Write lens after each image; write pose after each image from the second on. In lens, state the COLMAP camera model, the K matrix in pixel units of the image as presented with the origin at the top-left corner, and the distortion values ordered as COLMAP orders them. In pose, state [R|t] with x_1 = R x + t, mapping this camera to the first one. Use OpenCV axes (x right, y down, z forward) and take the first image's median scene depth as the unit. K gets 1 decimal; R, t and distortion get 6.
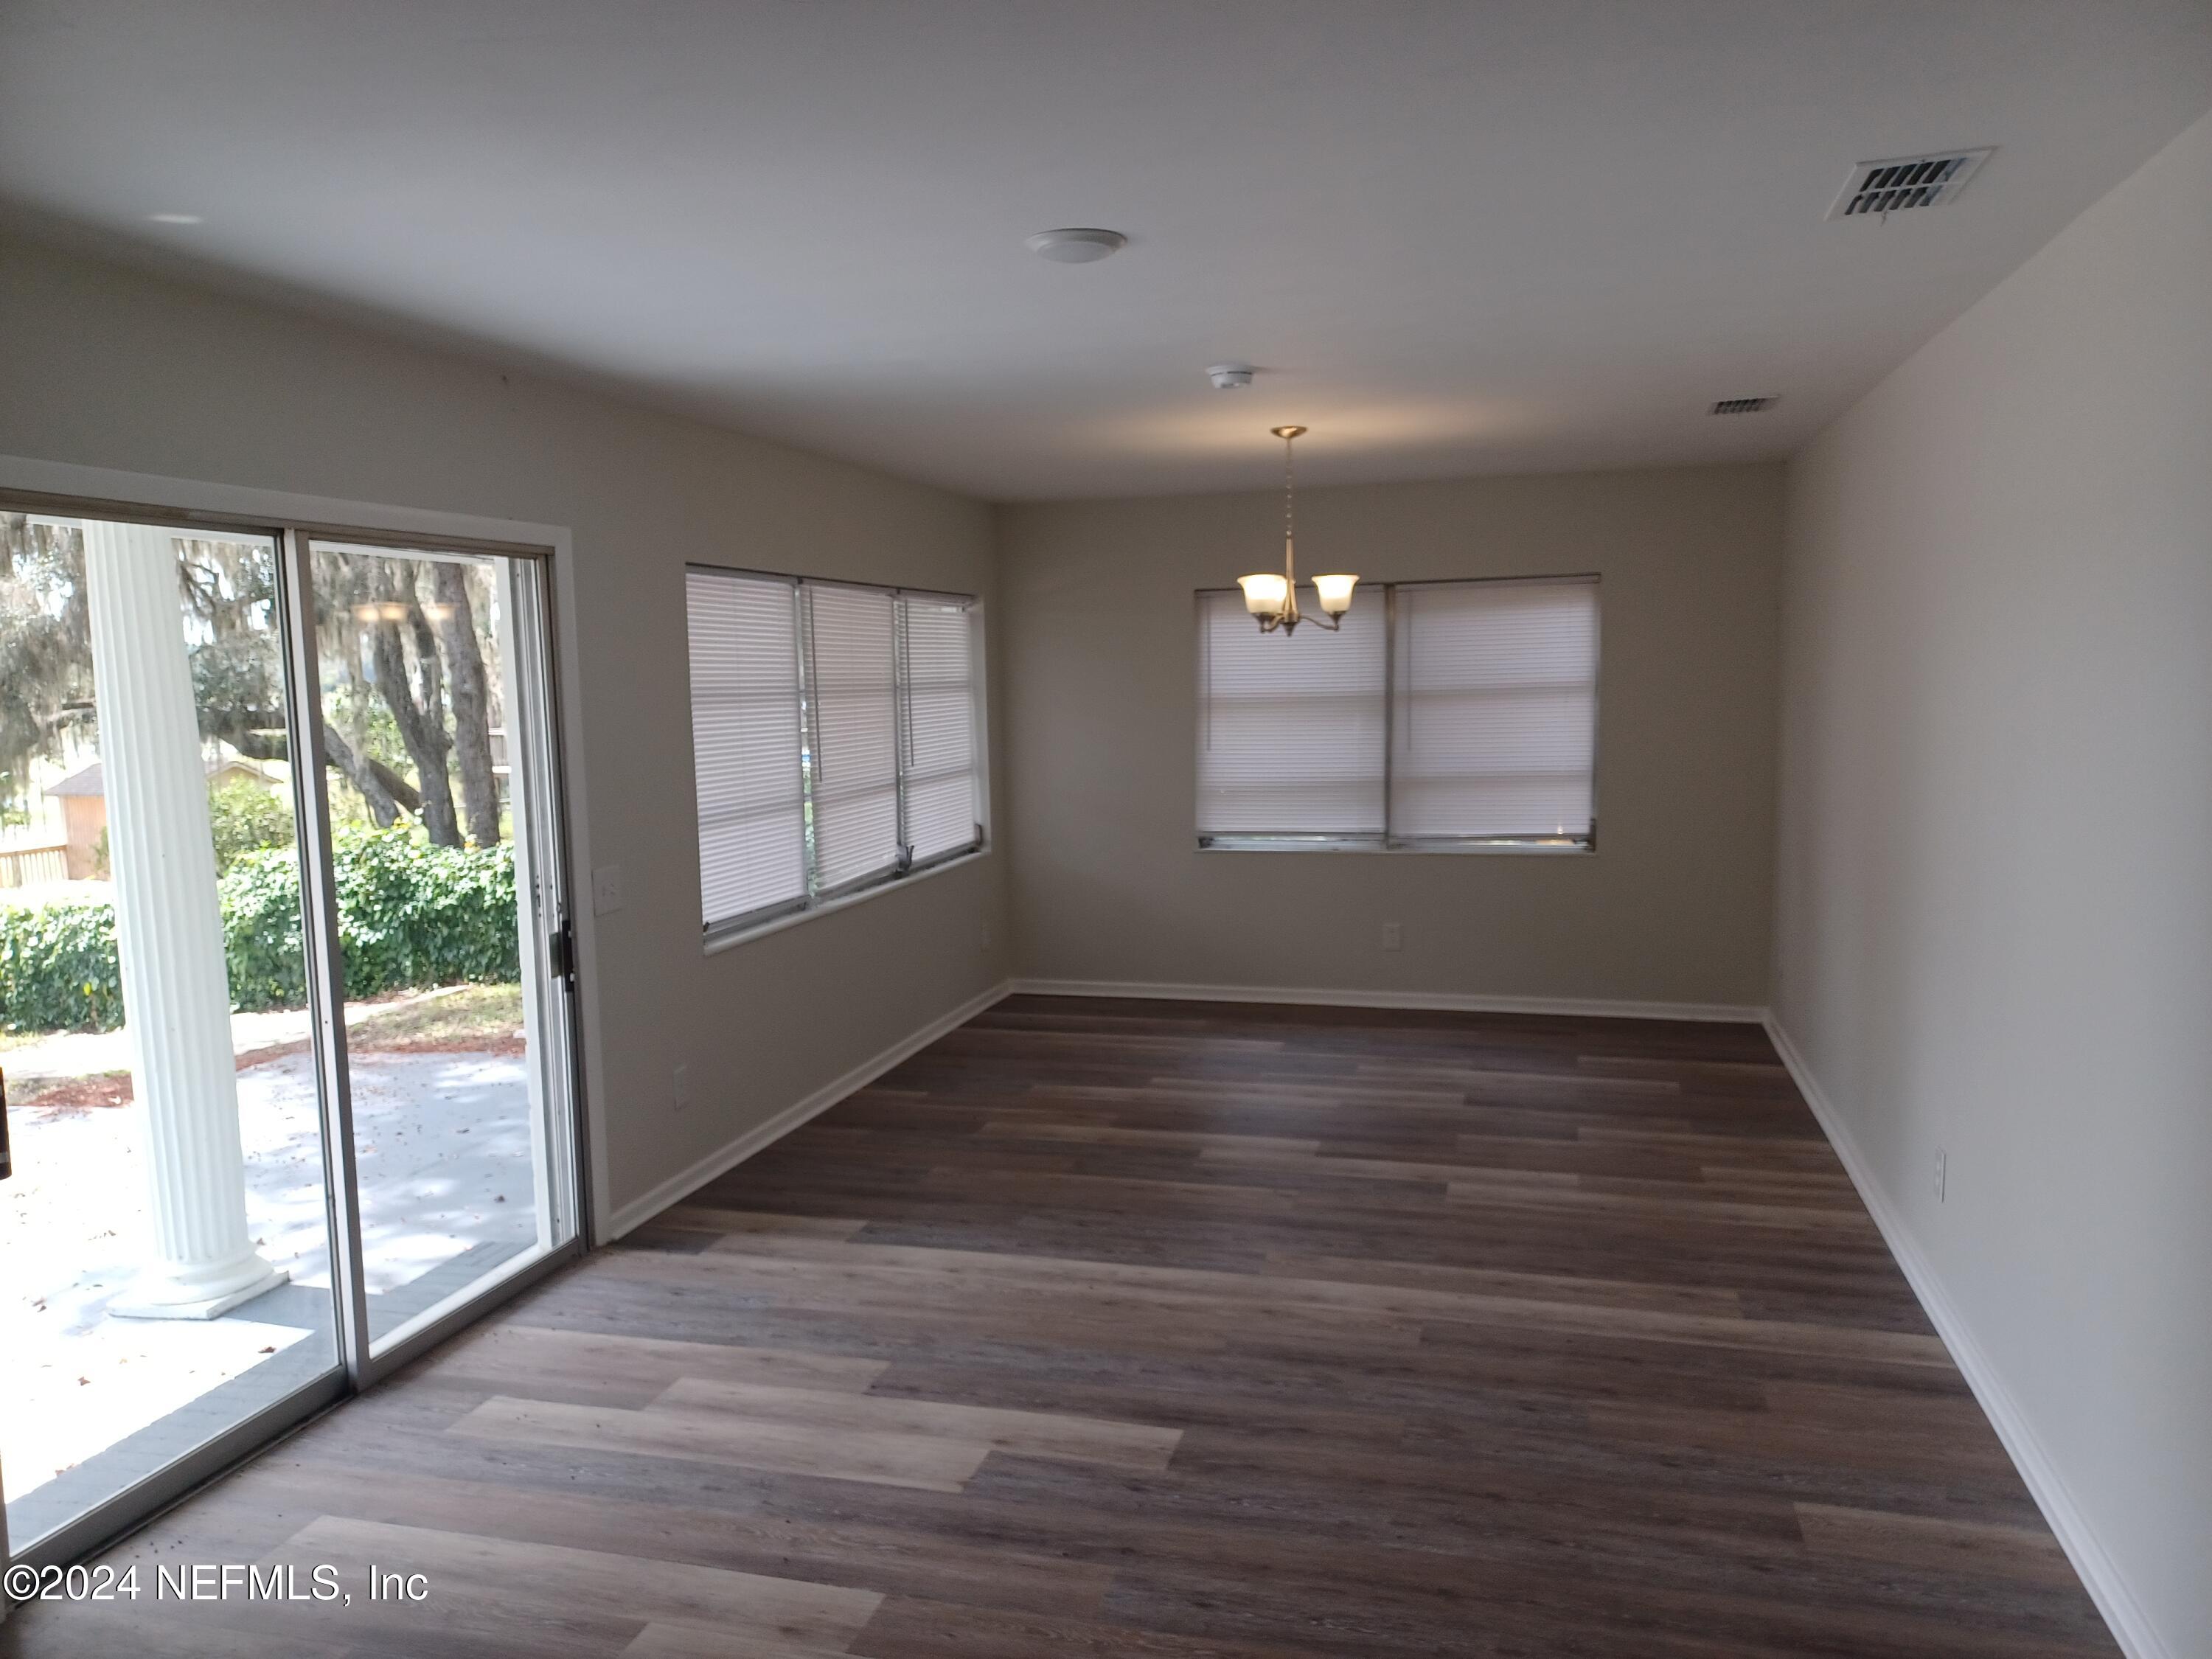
lens RADIAL K [[1601.6, 0, 1075.8], [0, 1601.6, 889.7], [0, 0, 1]] dist [0.042778, -0.000522]
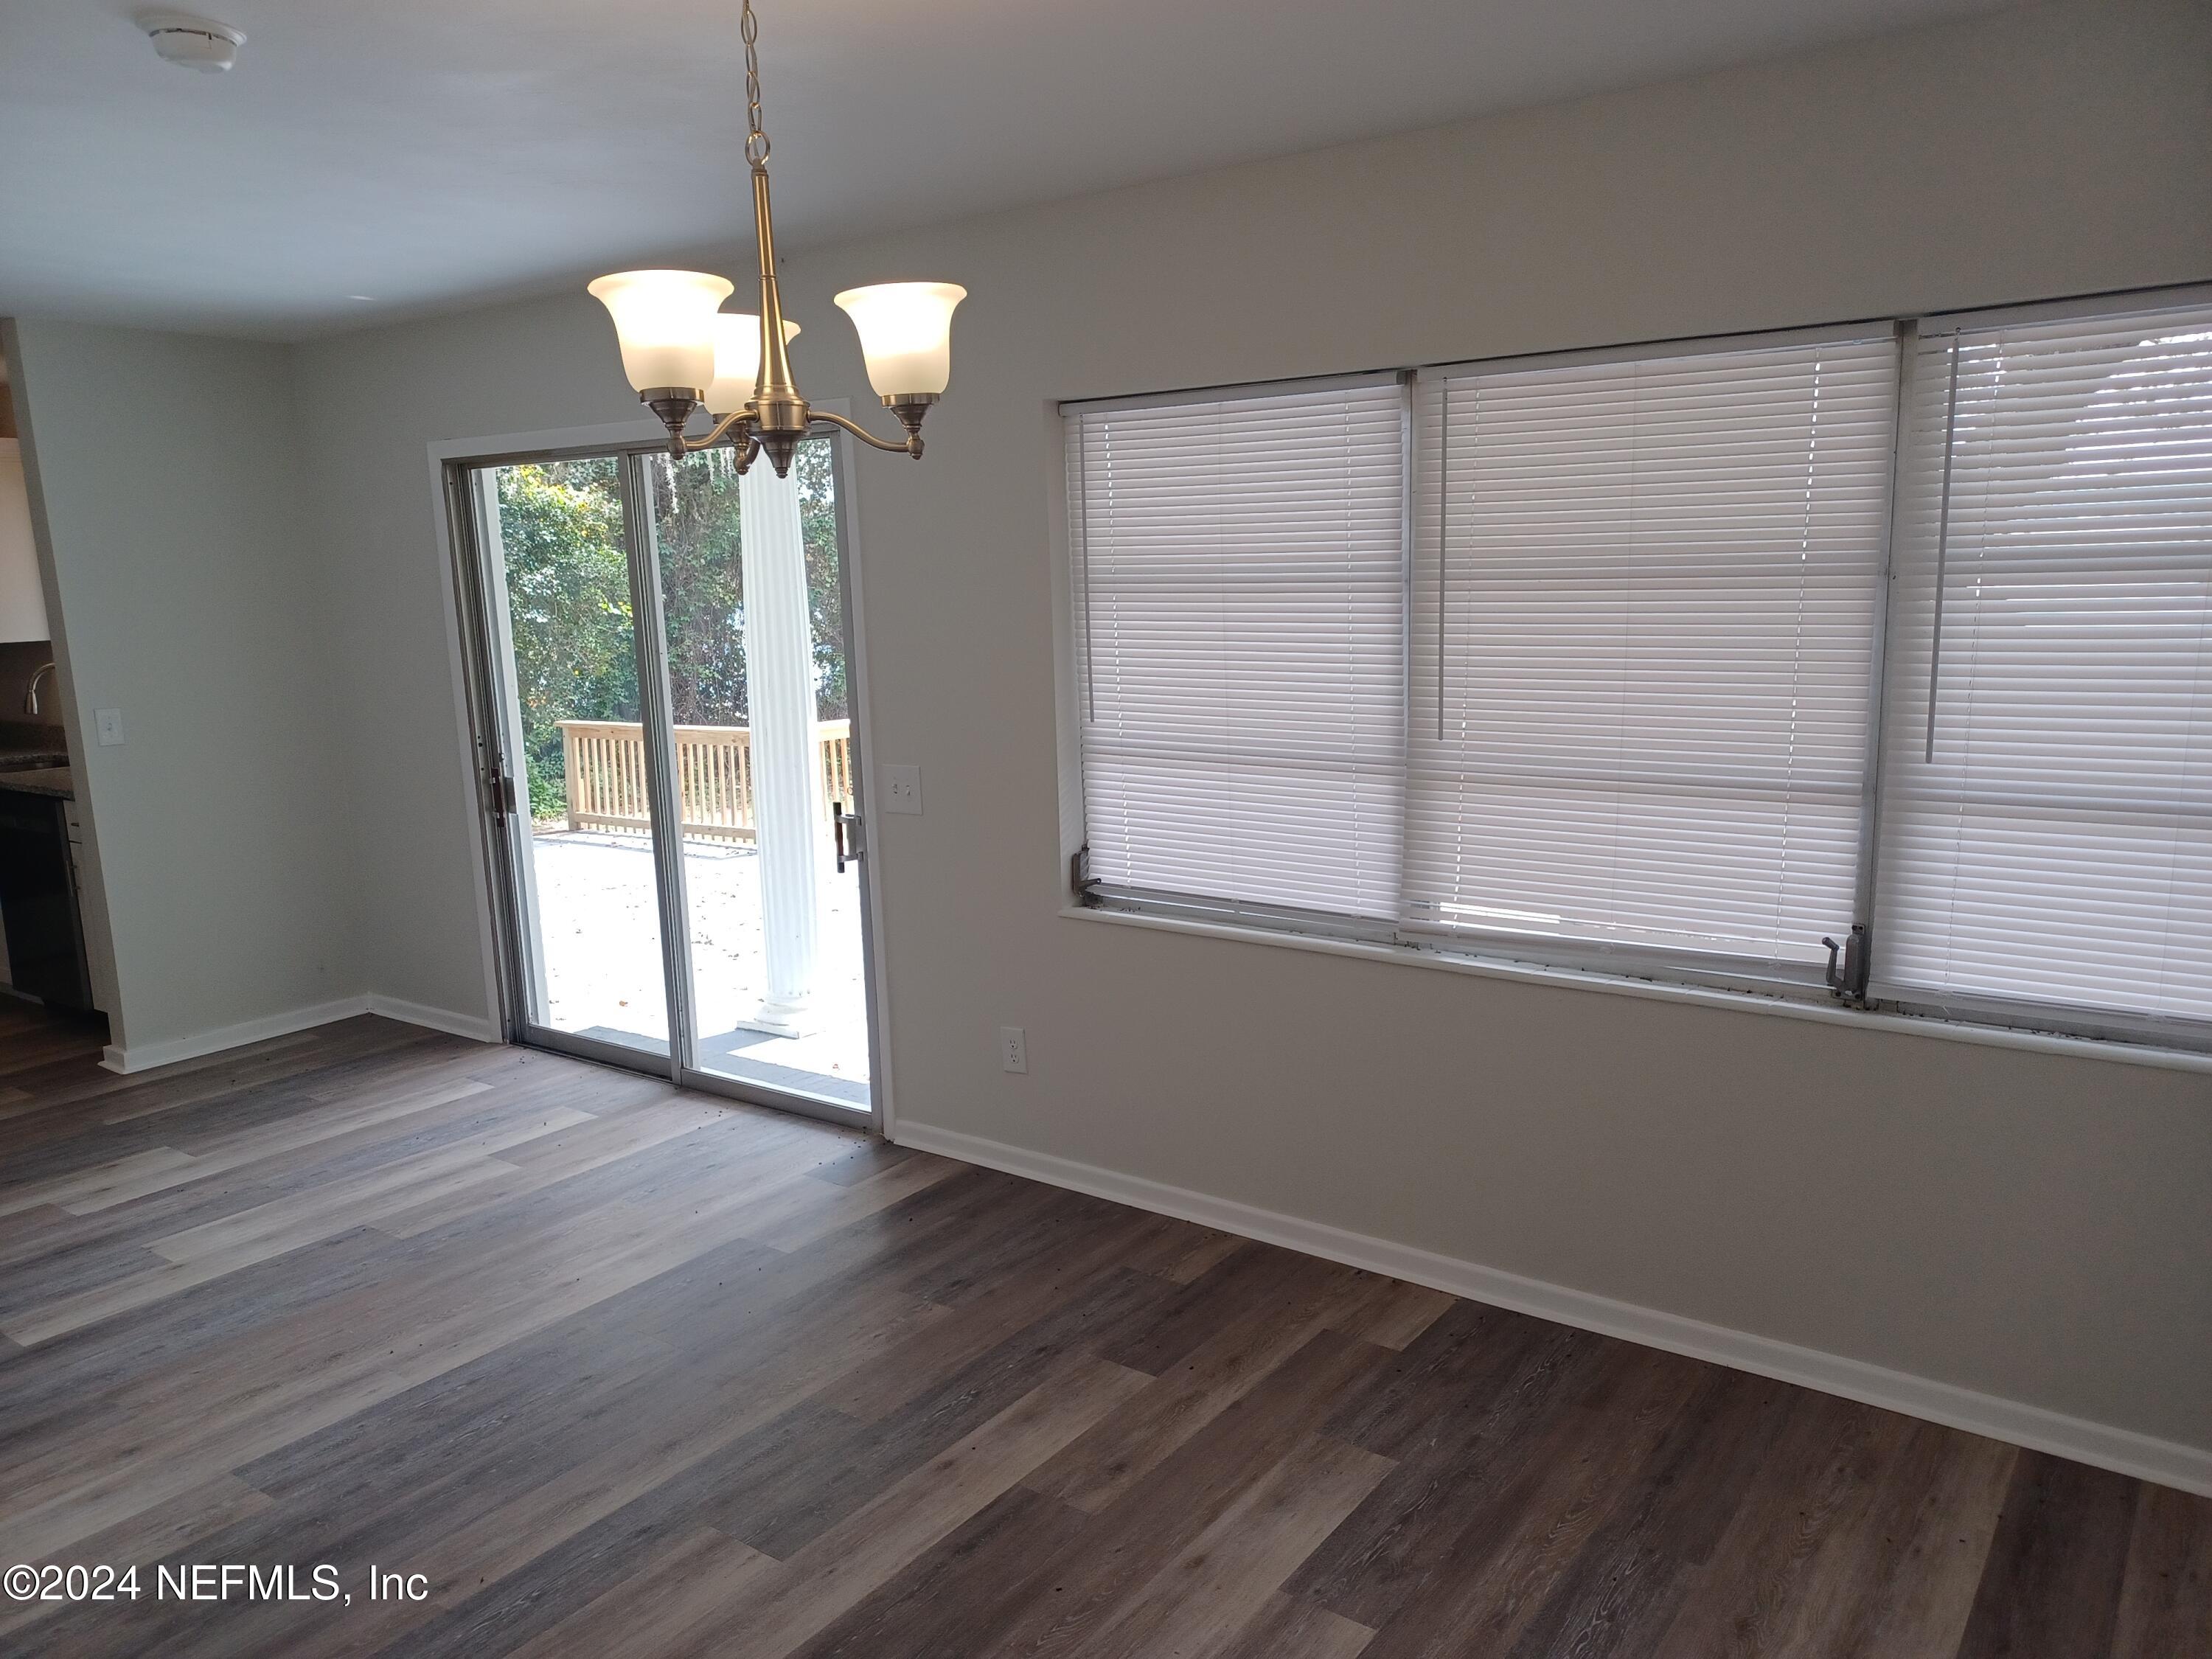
lens RADIAL K [[1641.4, 0, 1112.7], [0, 1641.4, 835.2], [0, 0, 1]] dist [0.087362, 0.000131]
pose [[-0.366257, 0.190709, -0.910761, 0.577791], [-0.080231, 0.968655, 0.235096, -0.224908], [0.927048, 0.159177, -0.339476, 1.527899]]
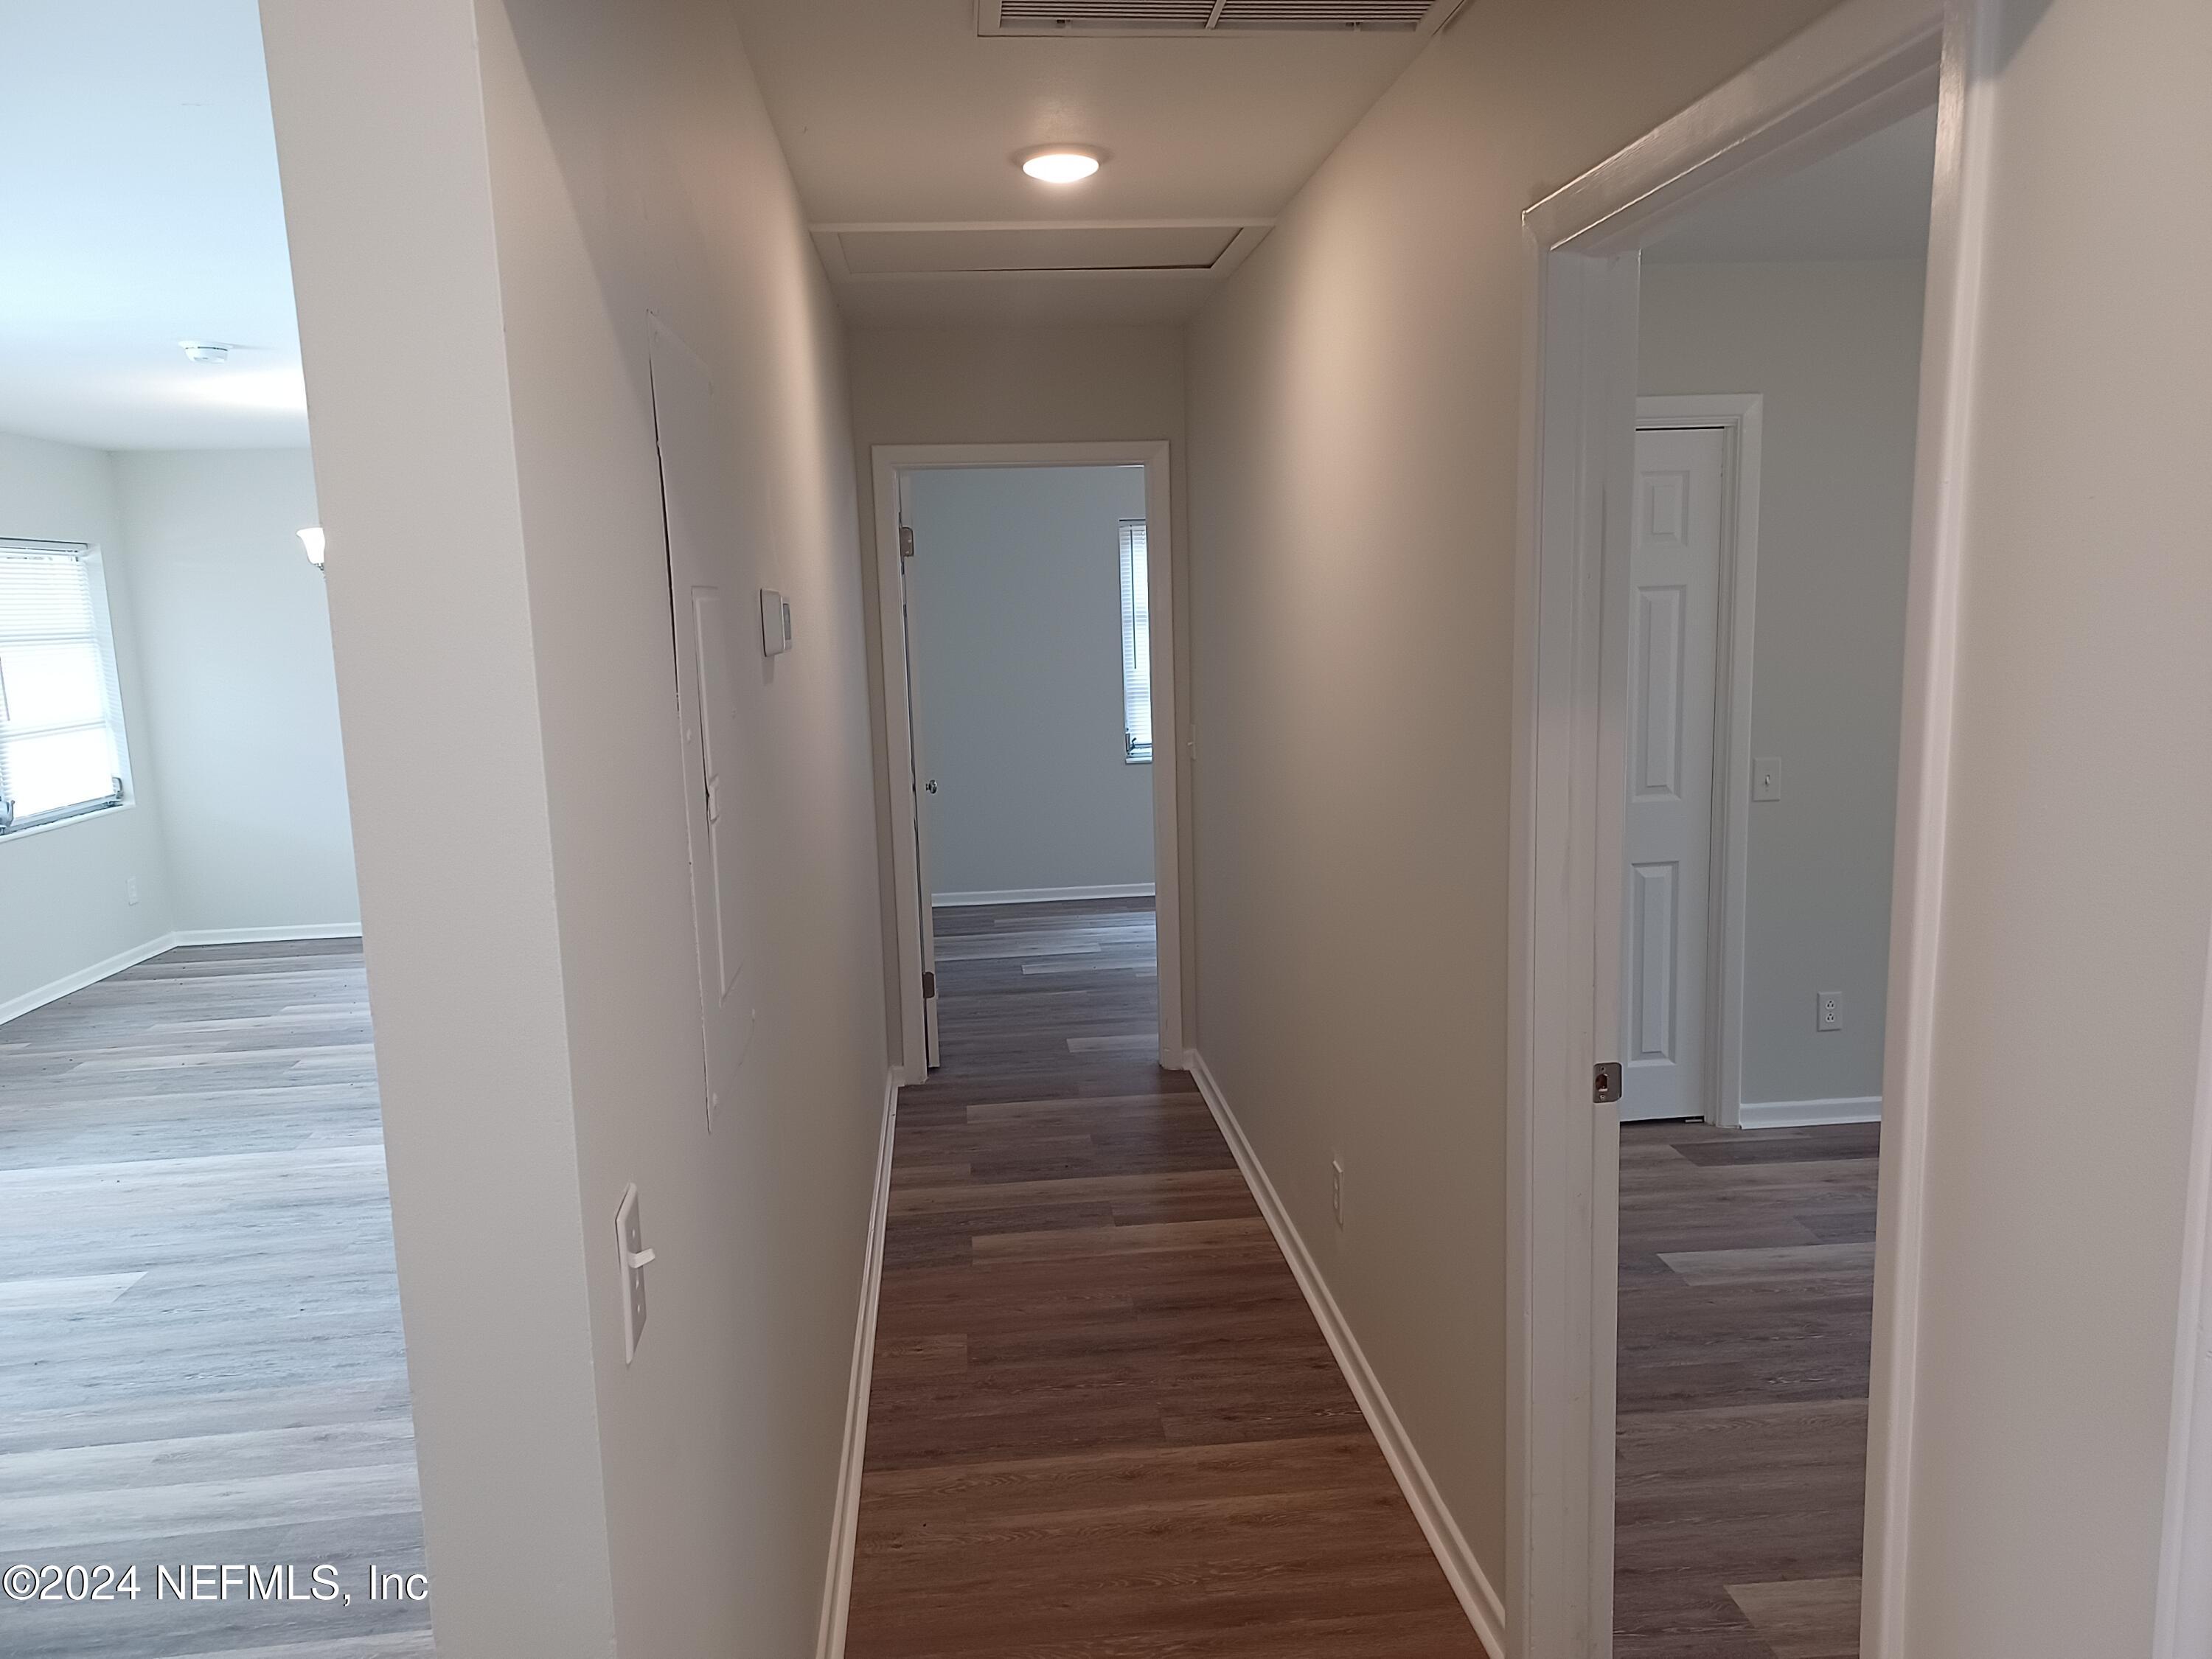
lens RADIAL K [[1601.6, 0, 1075.8], [0, 1601.6, 889.7], [0, 0, 1]] dist [0.042778, -0.000522]
pose [[0.930700, -0.075172, 0.357975, 0.228278], [0.063523, 0.997001, 0.044210, 0.038506], [-0.360225, -0.018407, 0.932684, -0.267223]]
